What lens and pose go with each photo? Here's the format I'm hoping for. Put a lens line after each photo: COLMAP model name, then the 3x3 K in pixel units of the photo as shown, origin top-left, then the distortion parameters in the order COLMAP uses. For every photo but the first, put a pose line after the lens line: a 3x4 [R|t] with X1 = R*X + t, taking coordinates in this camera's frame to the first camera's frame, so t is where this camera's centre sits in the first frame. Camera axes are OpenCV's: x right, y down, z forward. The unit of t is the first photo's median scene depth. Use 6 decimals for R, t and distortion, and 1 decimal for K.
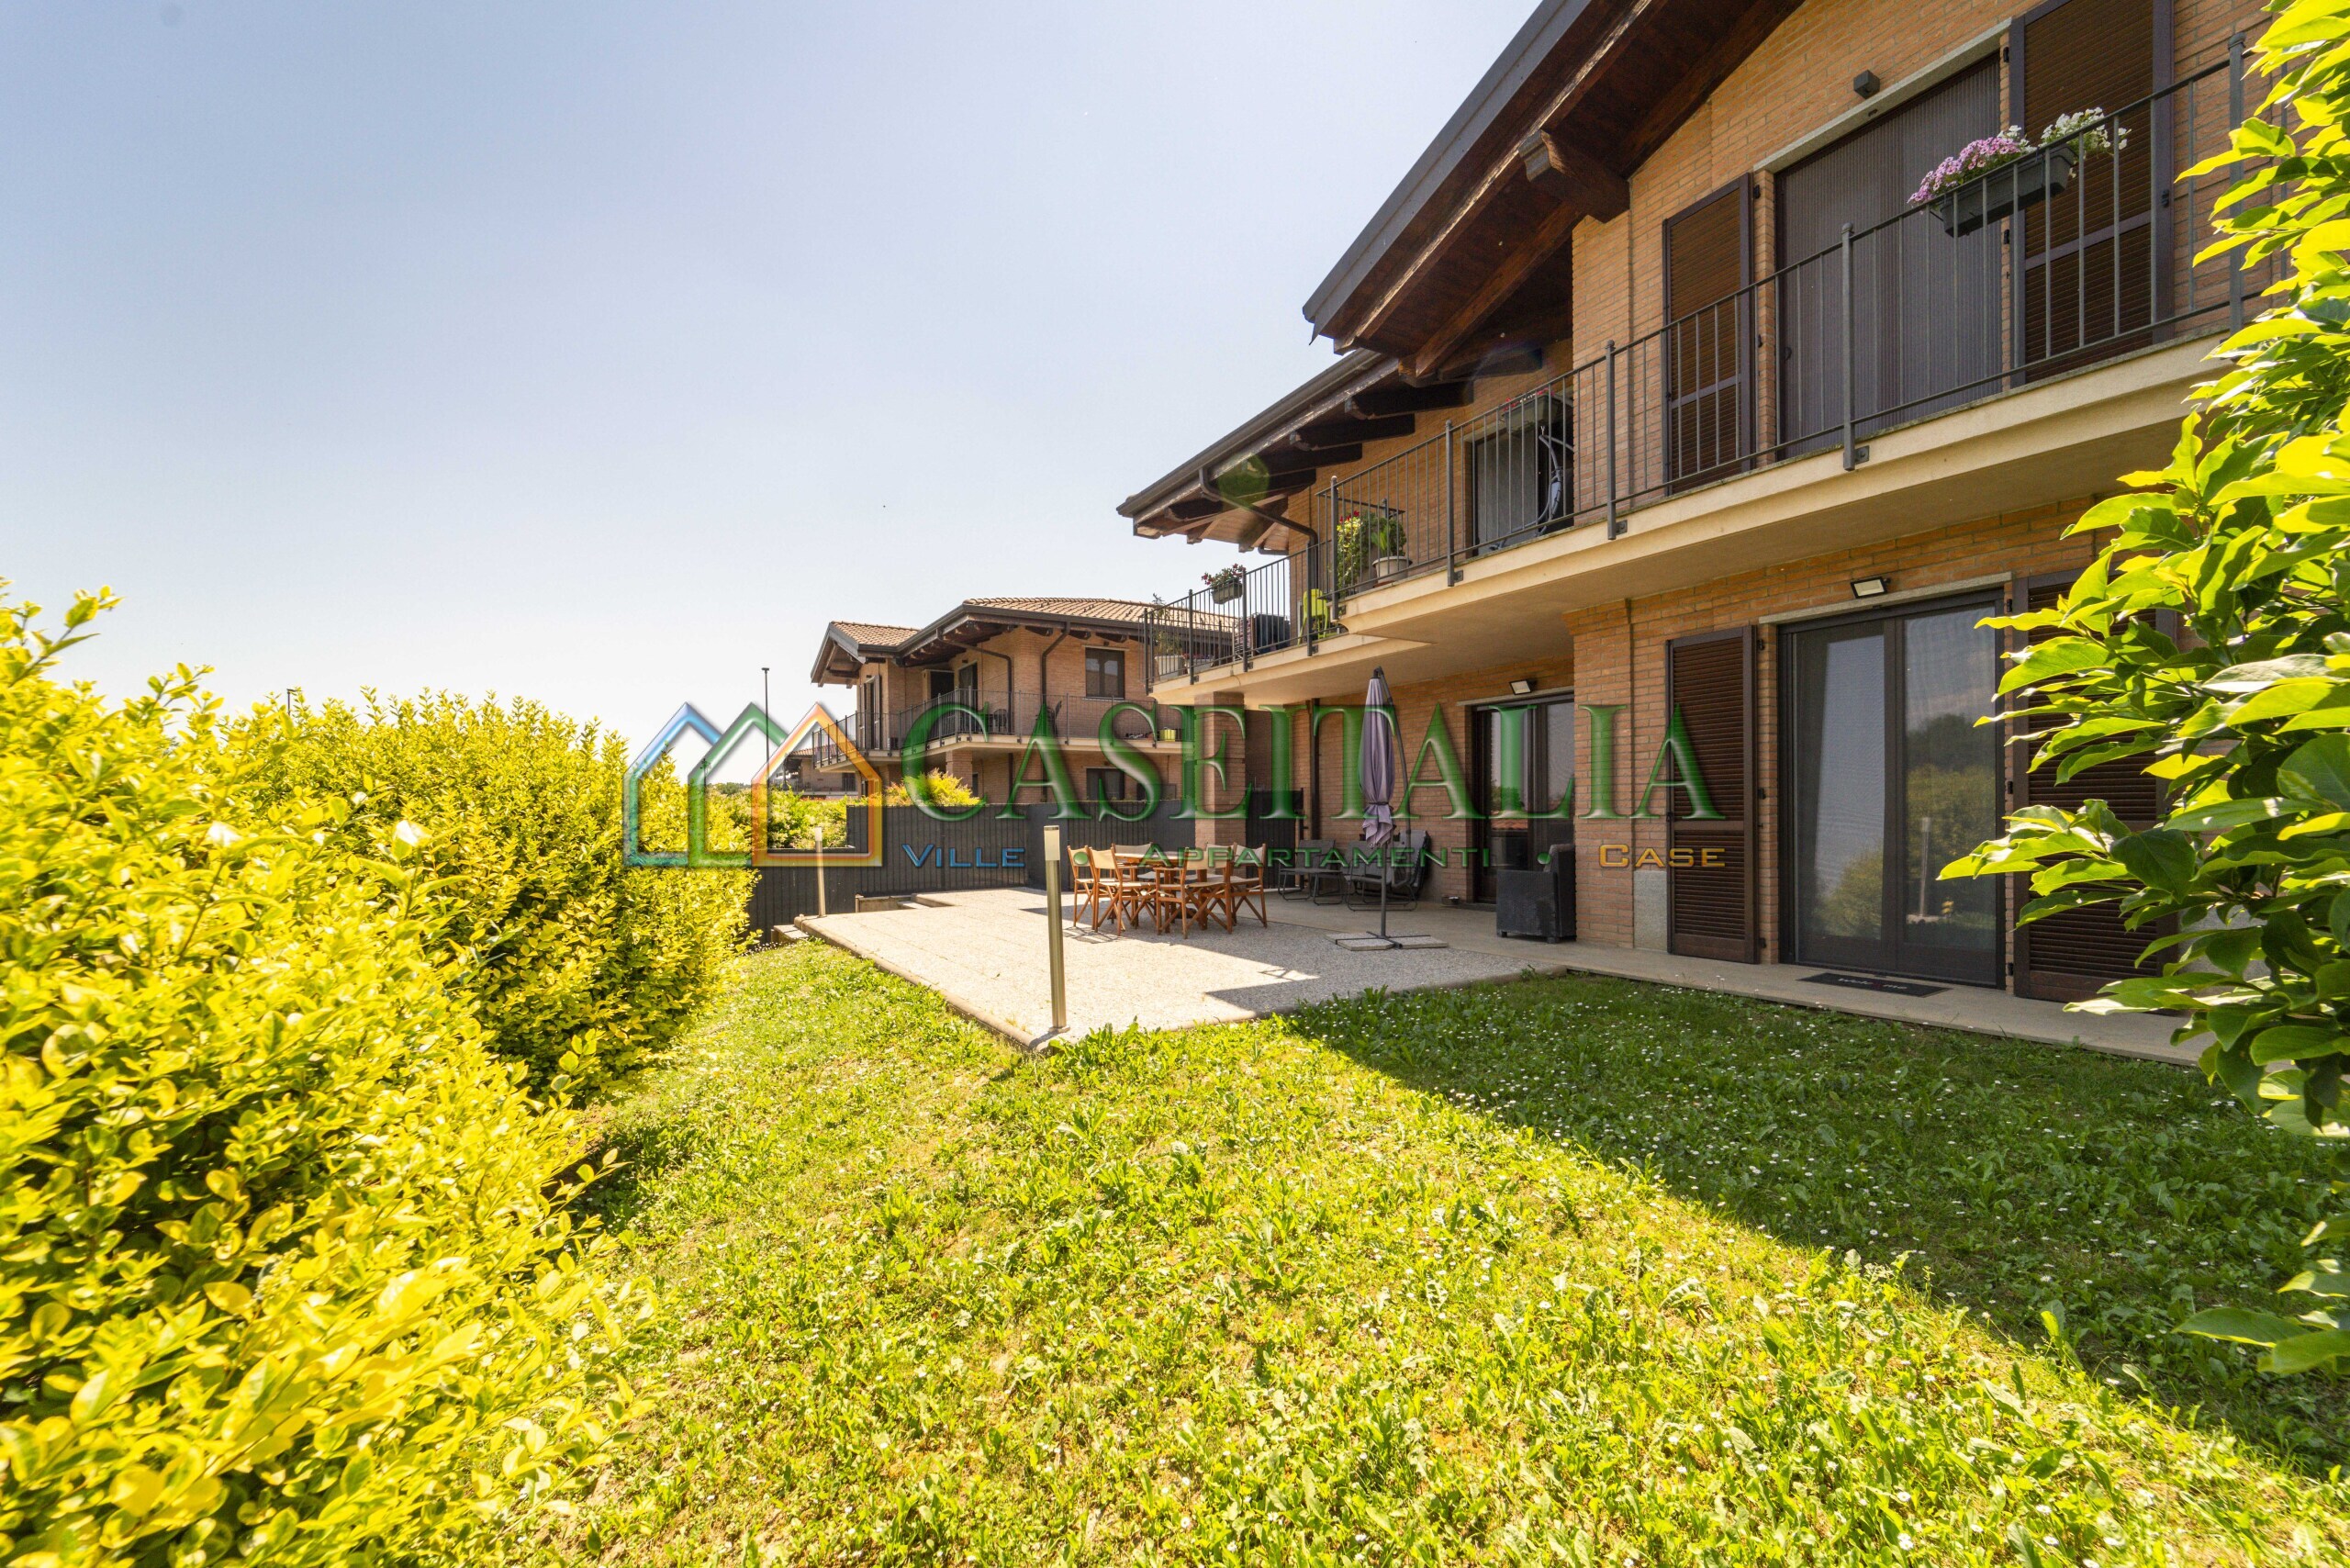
lens RADIAL K [[937.4, 0, 1167.2], [0, 937.4, 818.2], [0, 0, 1]] dist [-0.000816, -0.000055]
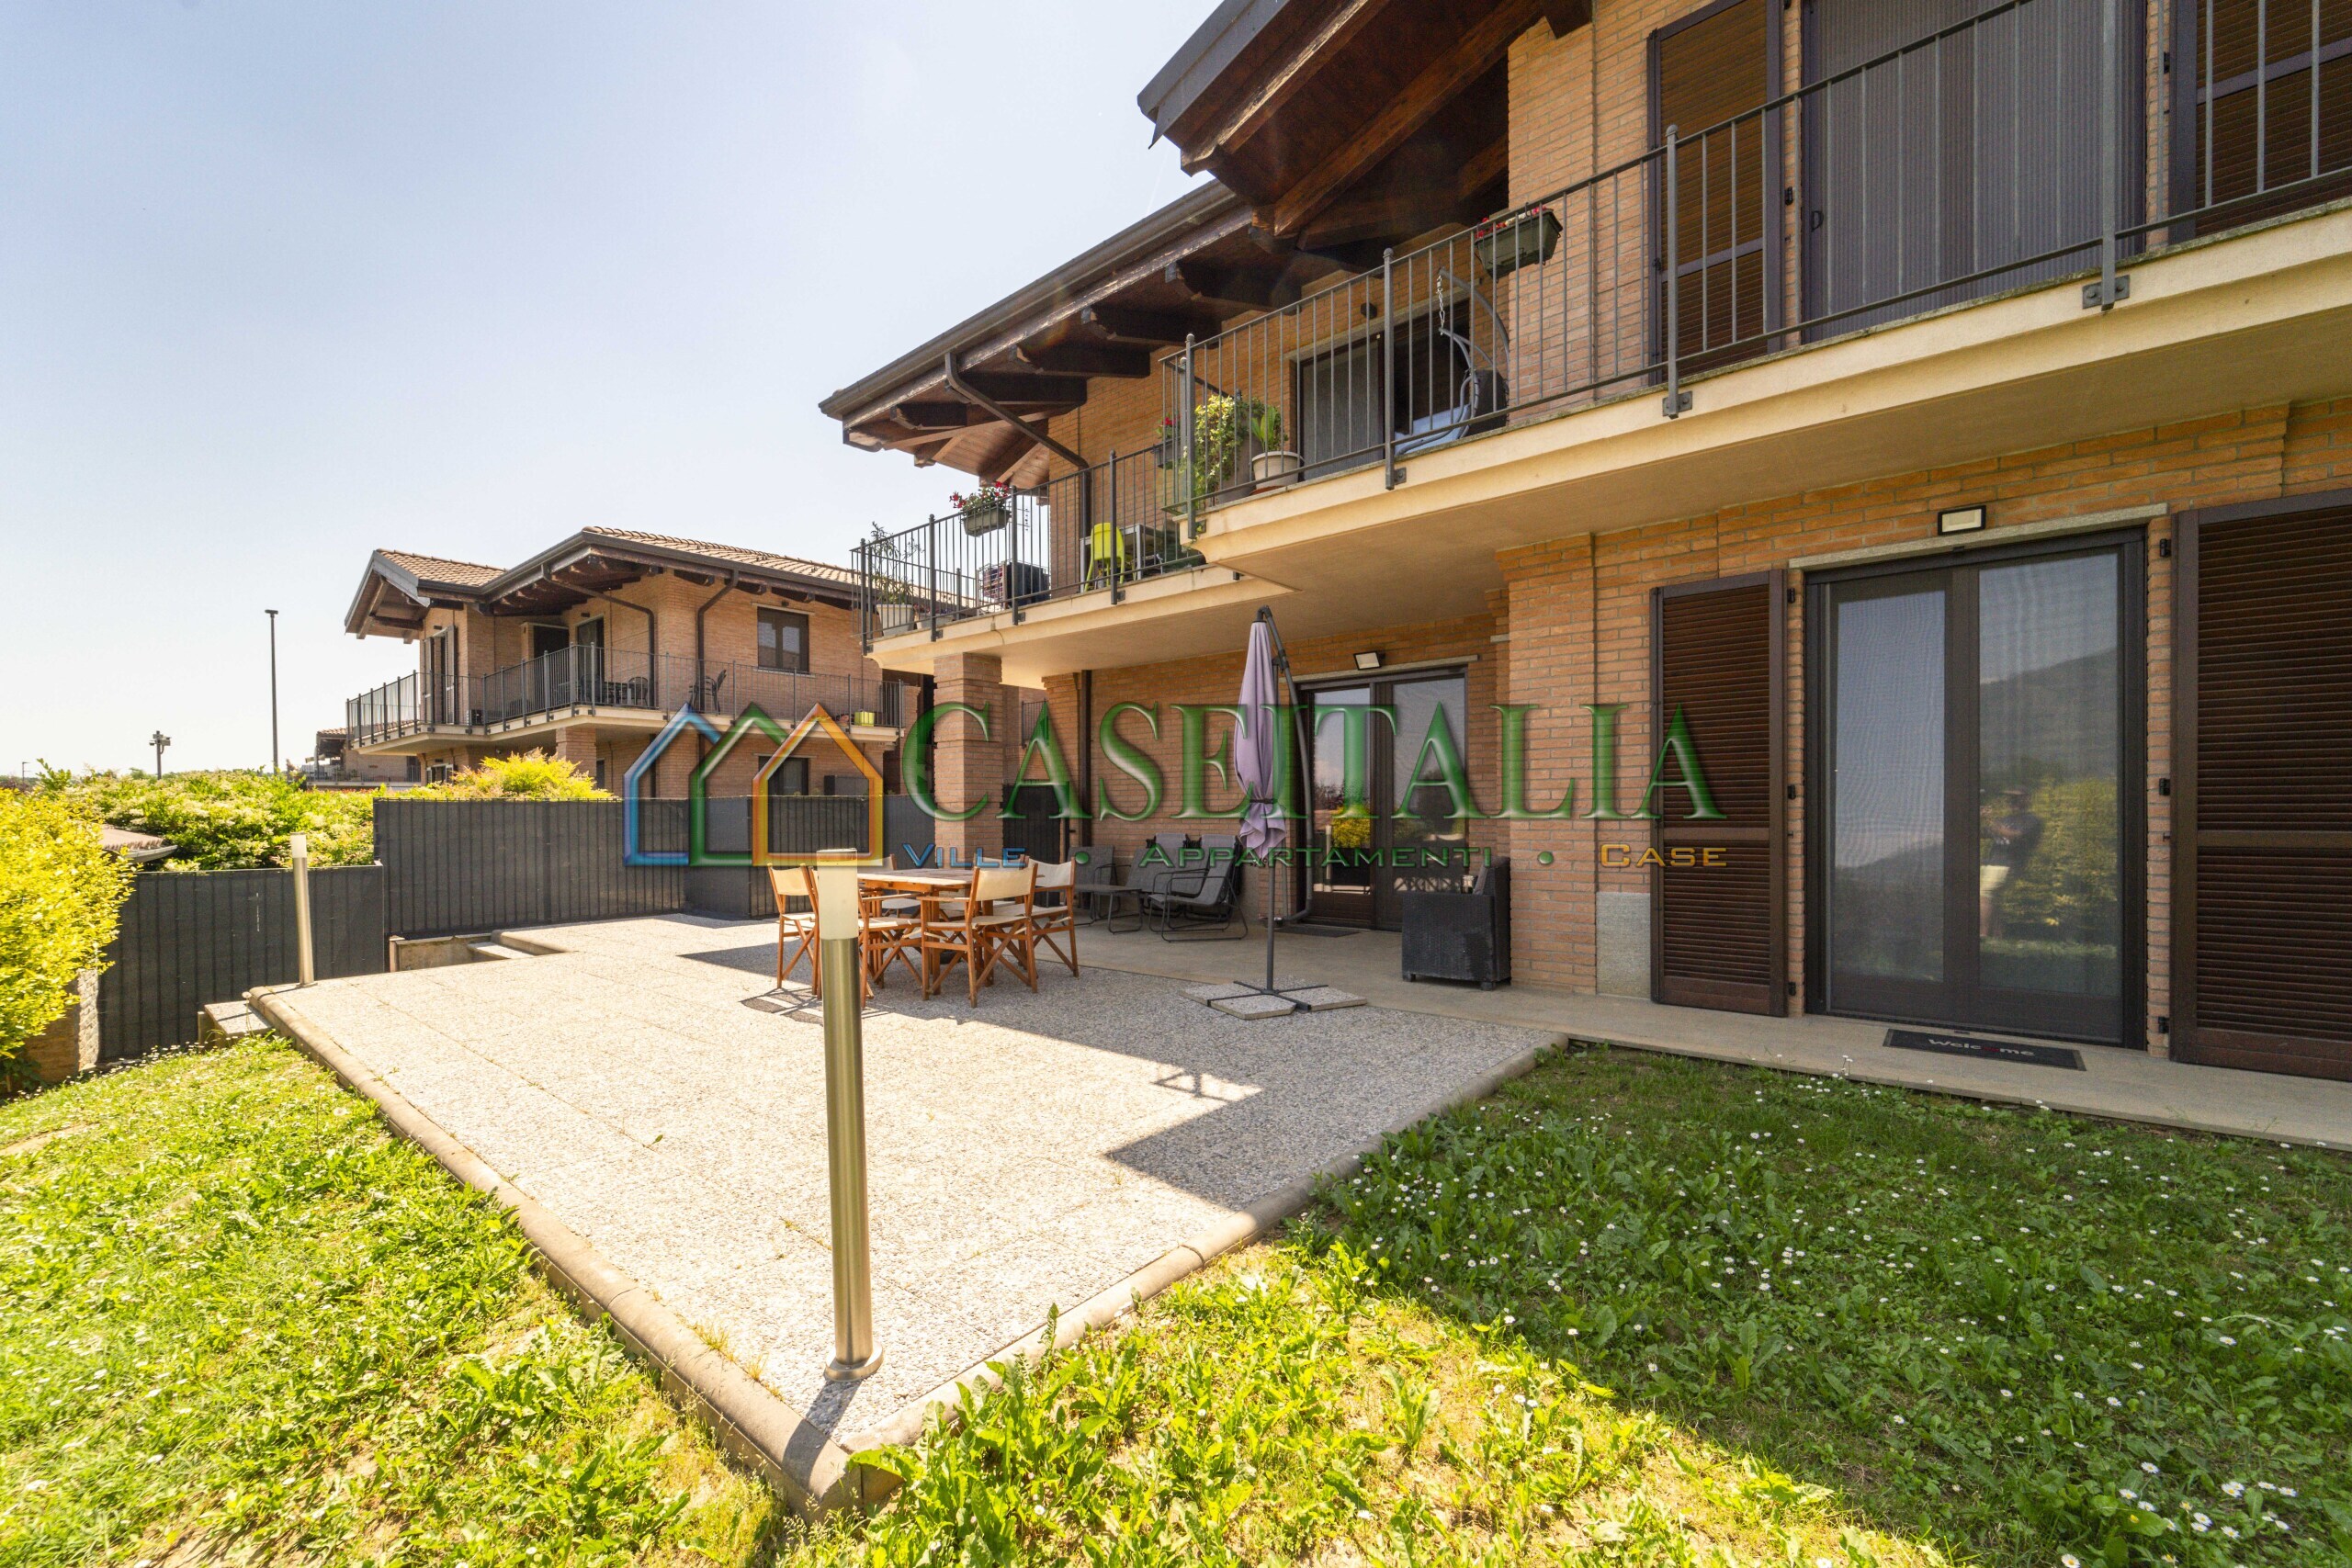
lens RADIAL K [[938.0, 0, 1168.2], [0, 938.0, 818.2], [0, 0, 1]] dist [-0.000816, -0.000055]
pose [[0.941539, 0.001965, 0.336898, -0.064508], [-0.002409, 0.999997, 0.000900, -0.002982], [-0.336896, -0.001659, 0.941541, 0.302410]]
